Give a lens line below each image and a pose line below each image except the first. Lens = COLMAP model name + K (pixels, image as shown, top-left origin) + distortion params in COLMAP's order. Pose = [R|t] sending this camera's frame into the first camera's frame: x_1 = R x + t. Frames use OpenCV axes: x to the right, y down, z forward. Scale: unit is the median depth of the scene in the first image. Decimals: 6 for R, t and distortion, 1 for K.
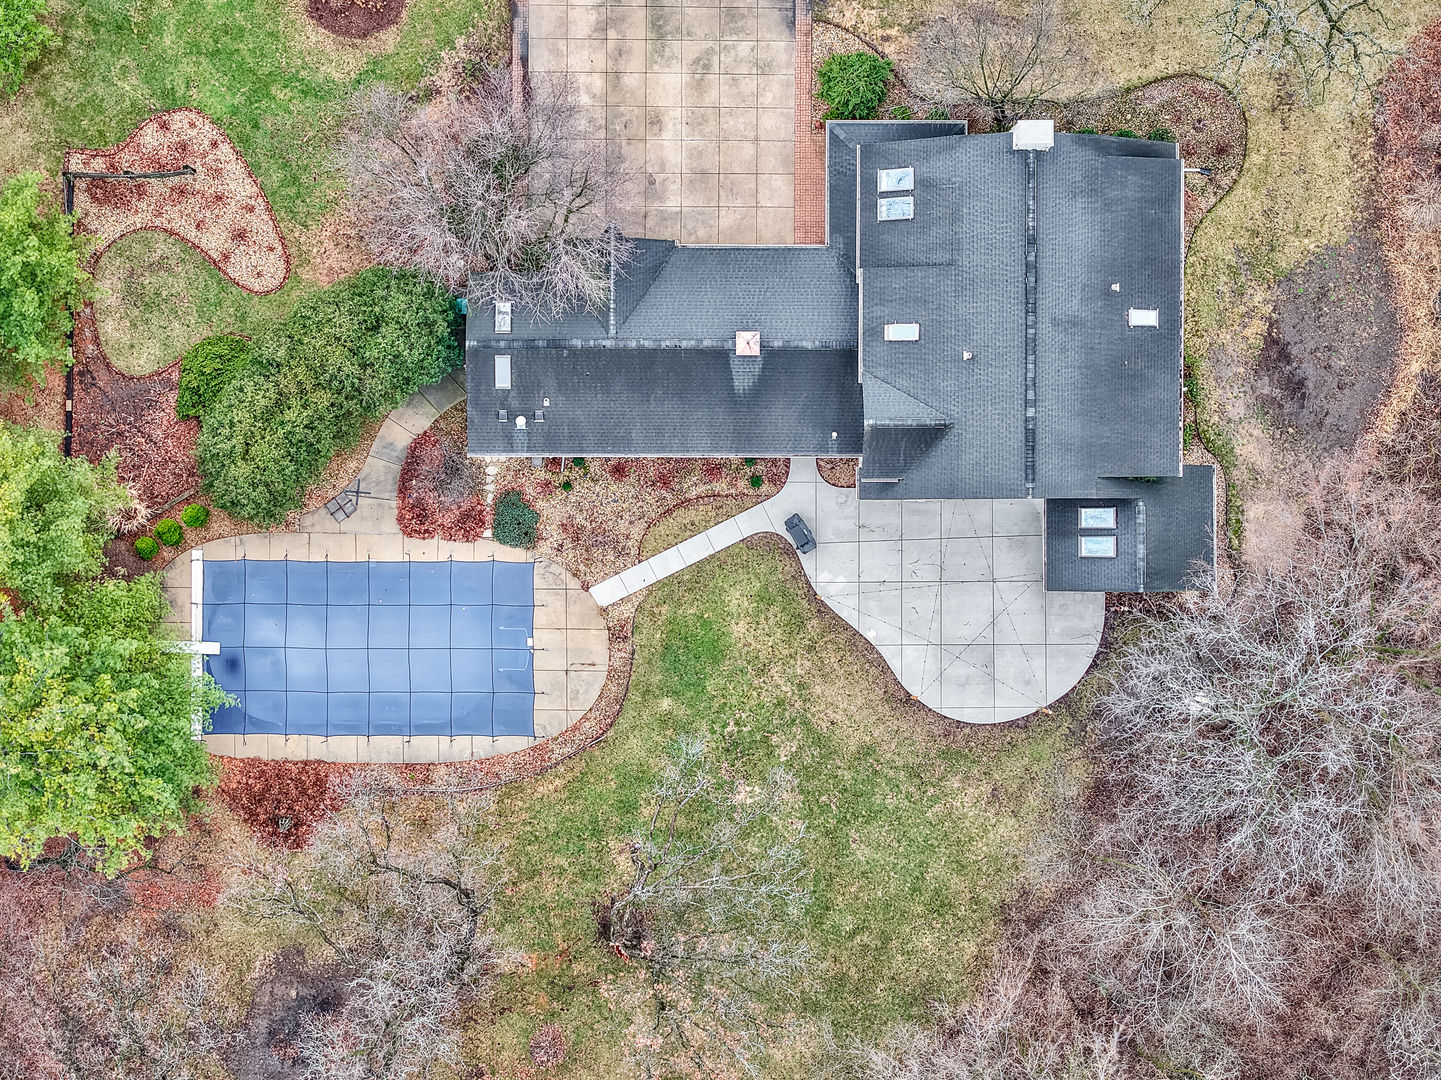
lens RADIAL K [[3000.1, 0, 720.1], [0, 3000.1, 540.5], [0, 0, 1]] dist [-0.016082, 0.000000]
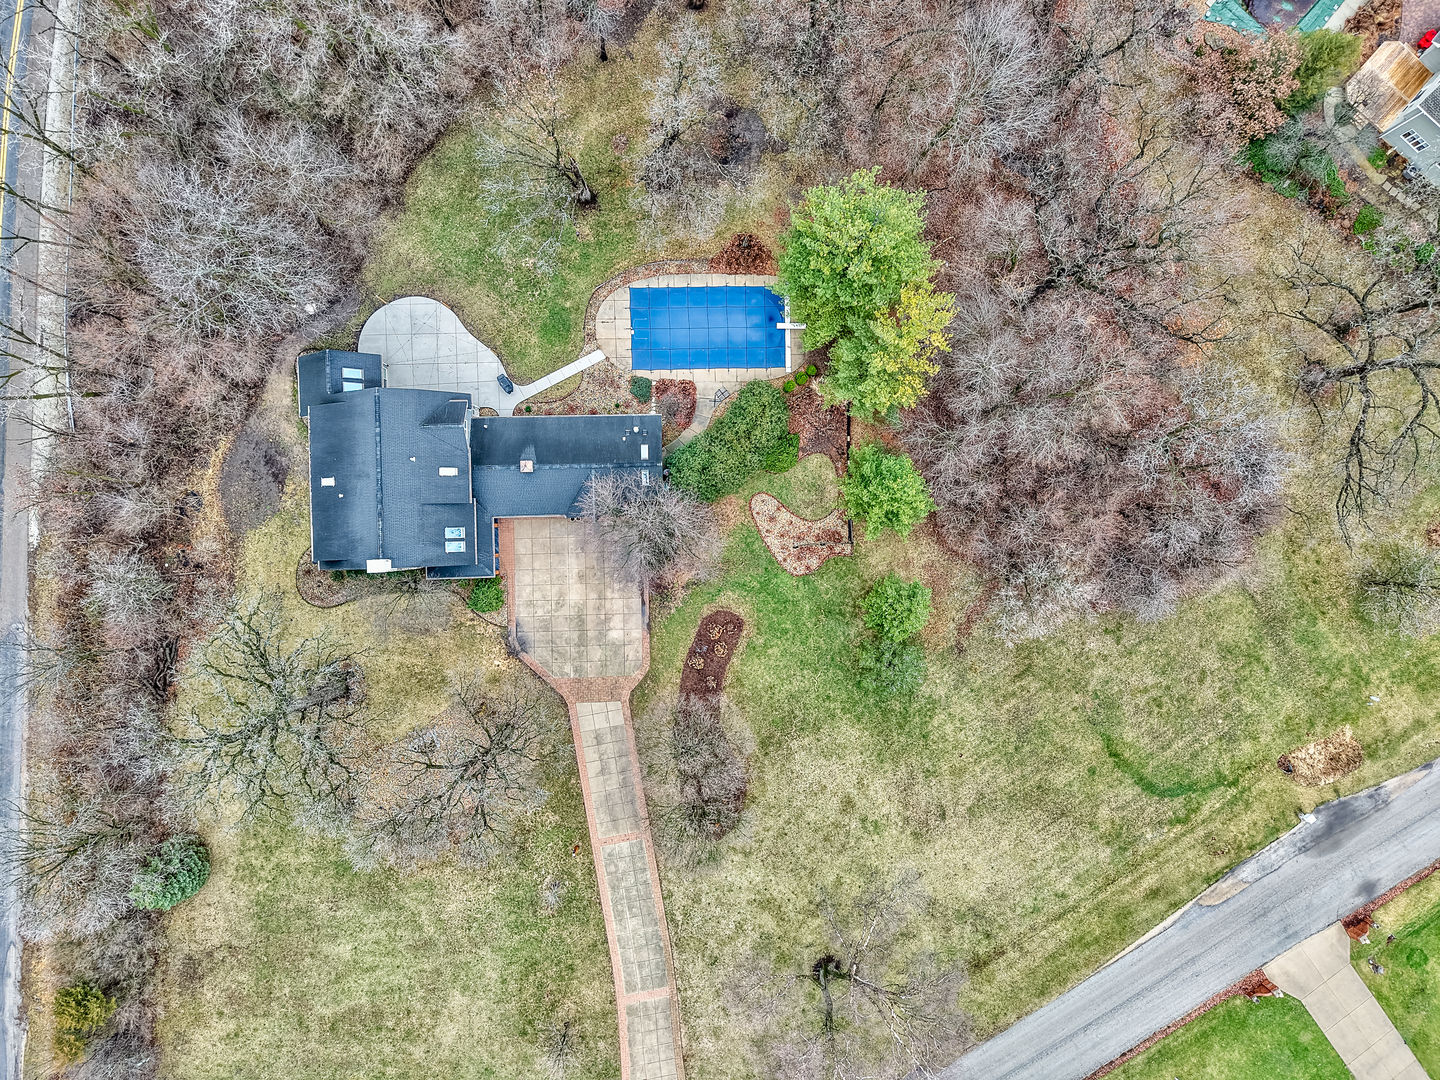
lens RADIAL K [[949.4, 0, 718.9], [0, 949.4, 541.7], [0, 0, 1]] dist [0.035593, -0.017692]
pose [[-0.997315, 0.027872, -0.067726, -0.074615], [-0.026466, -0.999417, -0.021571, -0.102497], [-0.068288, -0.019721, 0.997471, 0.317298]]
